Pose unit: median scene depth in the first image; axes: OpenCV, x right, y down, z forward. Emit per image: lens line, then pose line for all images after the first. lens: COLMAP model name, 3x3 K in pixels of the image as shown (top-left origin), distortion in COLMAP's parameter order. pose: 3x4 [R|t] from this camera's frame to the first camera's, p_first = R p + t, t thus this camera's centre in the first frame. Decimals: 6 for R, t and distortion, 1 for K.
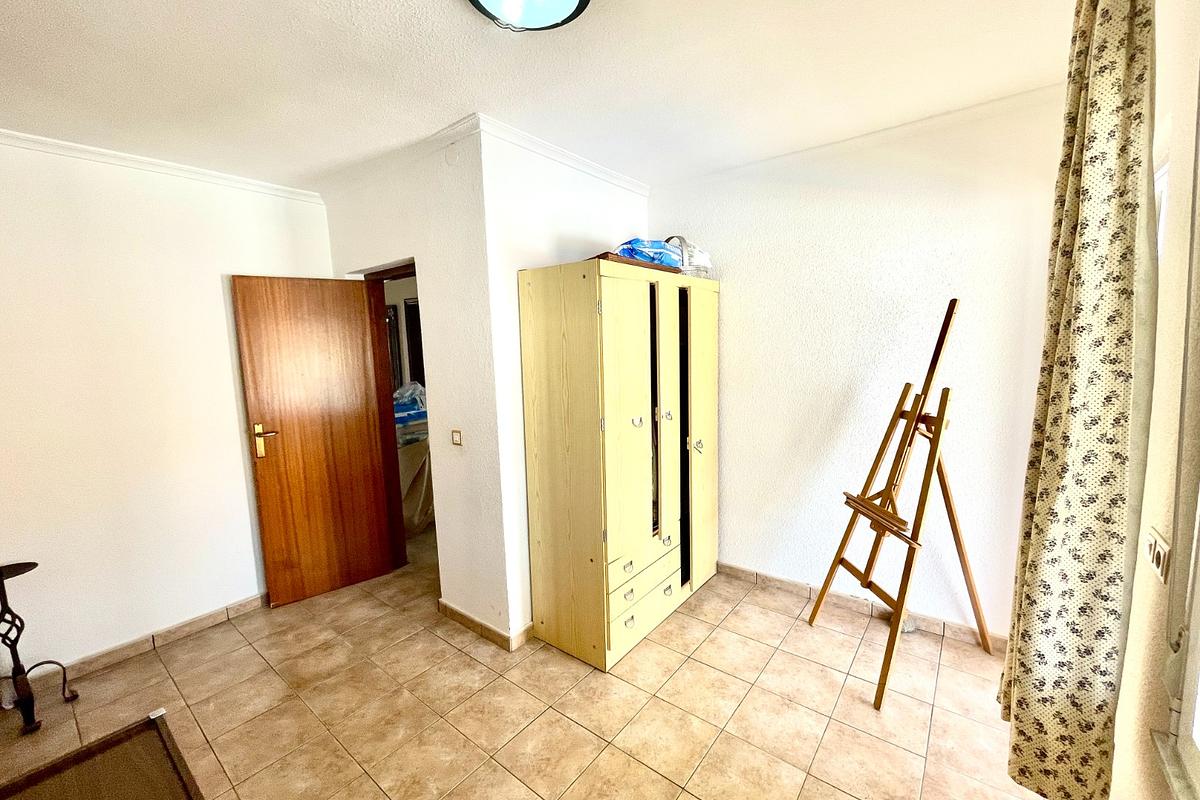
lens RADIAL K [[486.2, 0, 593.6], [0, 486.2, 400.7], [0, 0, 1]] dist [-0.002619, 0.000536]
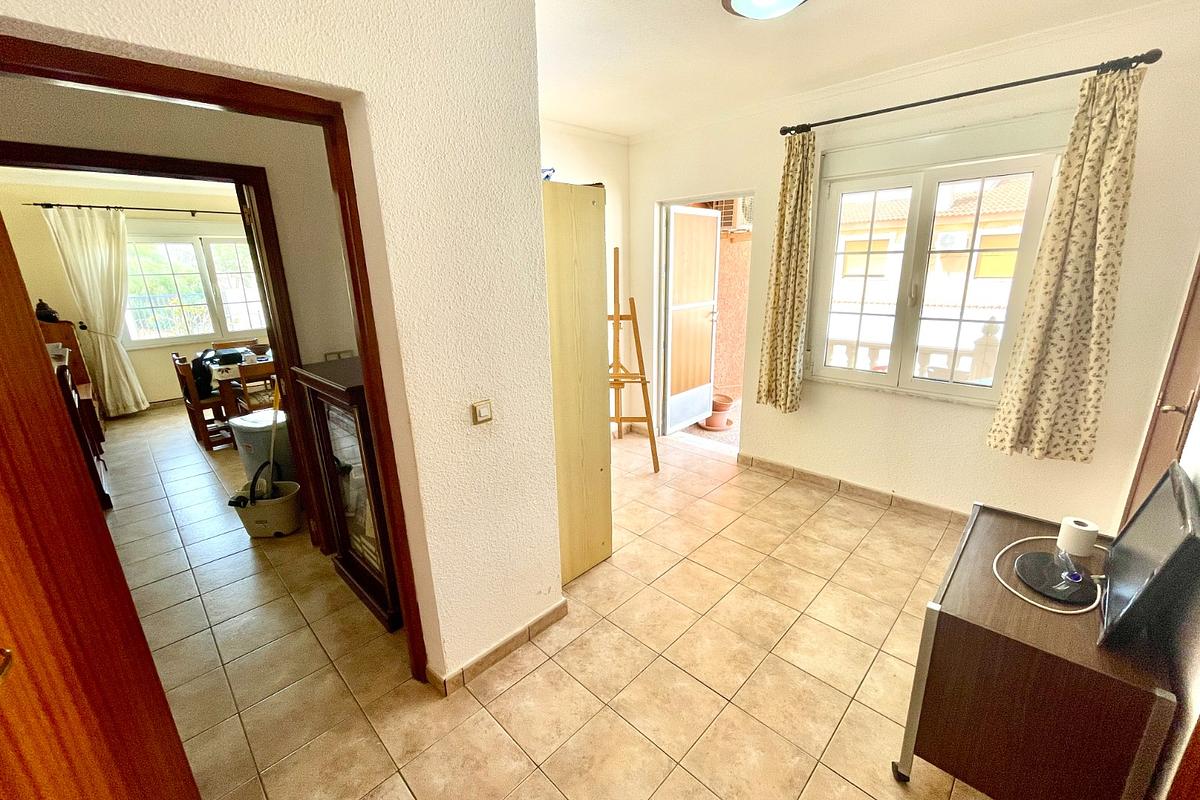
lens RADIAL K [[486.2, 0, 600.1], [0, 486.2, 399.9], [0, 0, 1]] dist [-0.002619, 0.000536]
pose [[0.086409, -0.240464, 0.966804, -1.060141], [0.135957, 0.964201, 0.227665, -0.081581], [-0.986939, 0.111771, 0.116008, 0.870177]]
